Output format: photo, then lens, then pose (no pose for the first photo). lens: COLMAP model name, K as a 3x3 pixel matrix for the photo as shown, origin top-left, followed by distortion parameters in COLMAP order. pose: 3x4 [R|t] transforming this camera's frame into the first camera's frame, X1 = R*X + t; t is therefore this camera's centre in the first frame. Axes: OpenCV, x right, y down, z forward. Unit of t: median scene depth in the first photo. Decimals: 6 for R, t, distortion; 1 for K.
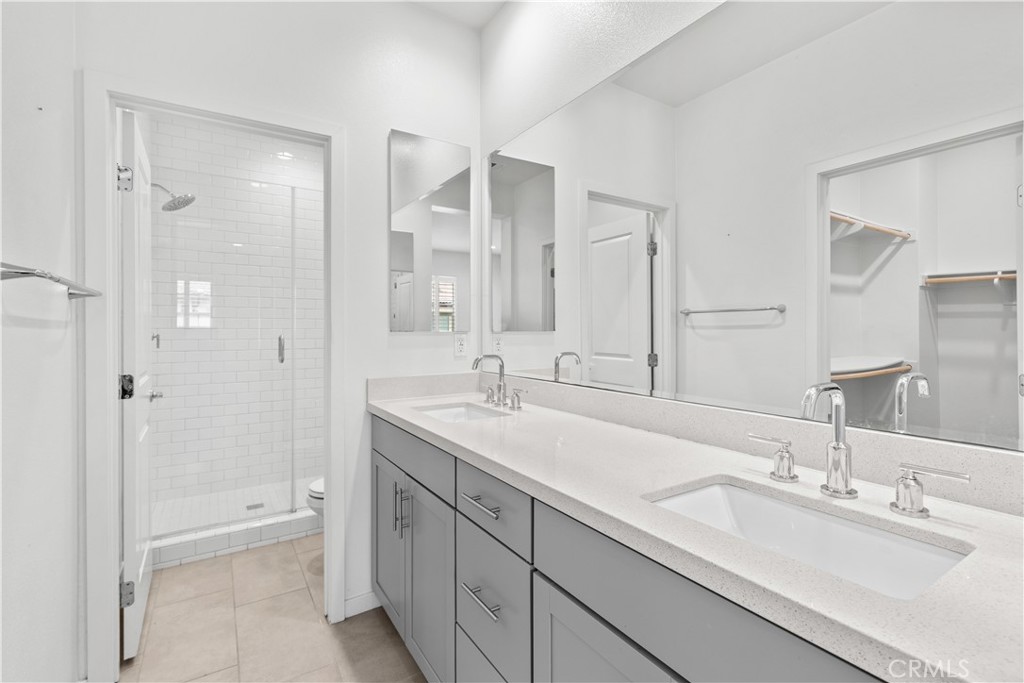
lens RADIAL K [[466.8, 0, 511.3], [0, 466.8, 338.7], [0, 0, 1]] dist [0.010033, -0.002007]
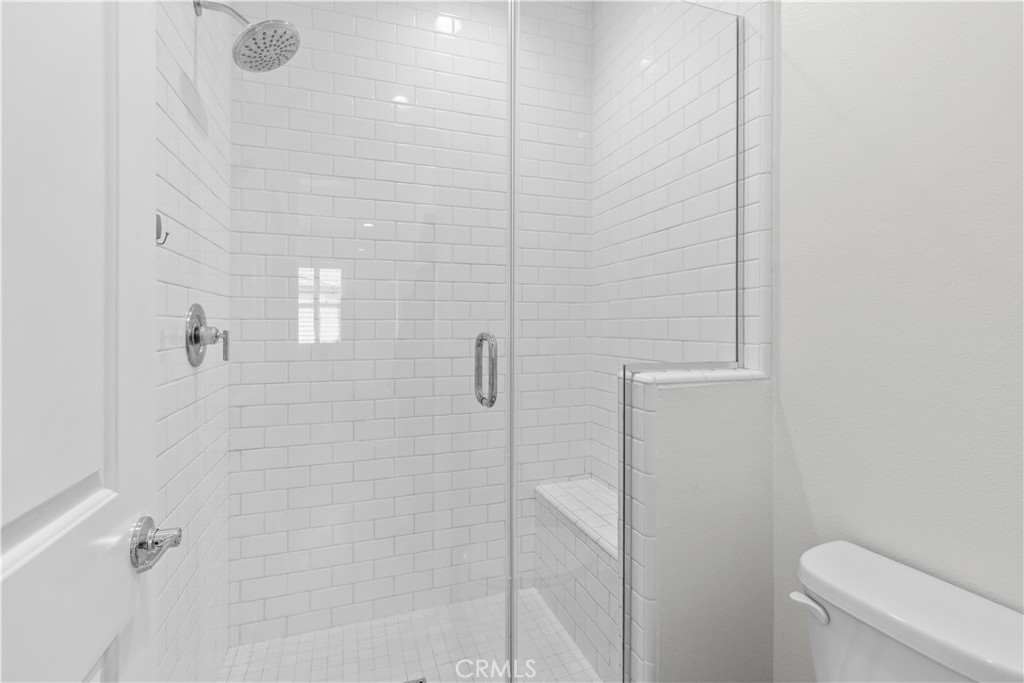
lens RADIAL K [[466.8, 0, 510.7], [0, 466.8, 333.1], [0, 0, 1]] dist [0.010033, -0.002007]
pose [[0.973677, -0.005489, -0.227864, -0.147483], [0.005886, 0.999982, 0.001066, -0.002105], [0.227854, -0.002379, 0.973692, 0.240643]]
